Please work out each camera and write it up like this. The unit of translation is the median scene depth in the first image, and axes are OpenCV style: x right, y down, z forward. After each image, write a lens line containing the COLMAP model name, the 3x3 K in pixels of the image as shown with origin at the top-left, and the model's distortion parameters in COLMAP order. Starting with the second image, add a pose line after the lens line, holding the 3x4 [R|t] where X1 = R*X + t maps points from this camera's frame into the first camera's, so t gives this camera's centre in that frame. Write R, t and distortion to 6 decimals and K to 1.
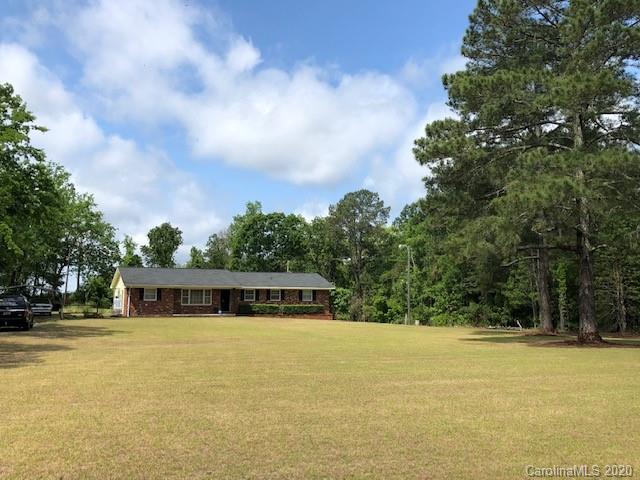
lens RADIAL K [[615.1, 0, 320.0], [0, 615.1, 239.8], [0, 0, 1]] dist [-0.006588, 0.000000]
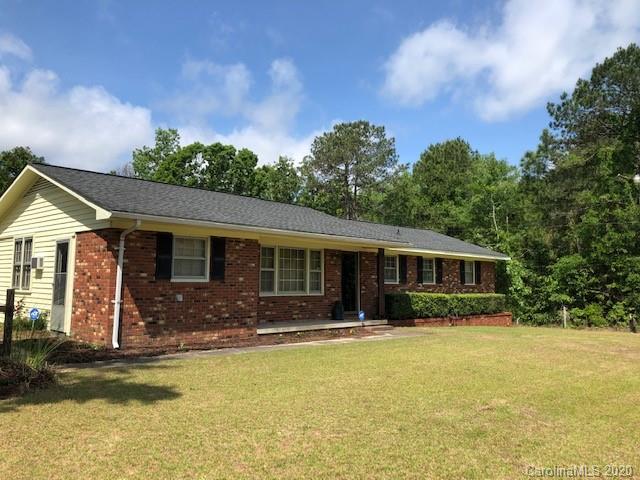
lens RADIAL K [[531.1, 0, 309.4], [0, 531.1, 229.5], [0, 0, 1]] dist [0.015665, 0.007588]
pose [[0.935438, 0.054501, 0.349263, -0.291207], [-0.060571, 0.998143, 0.006473, 0.067530], [-0.348261, -0.027210, 0.937002, 0.722521]]
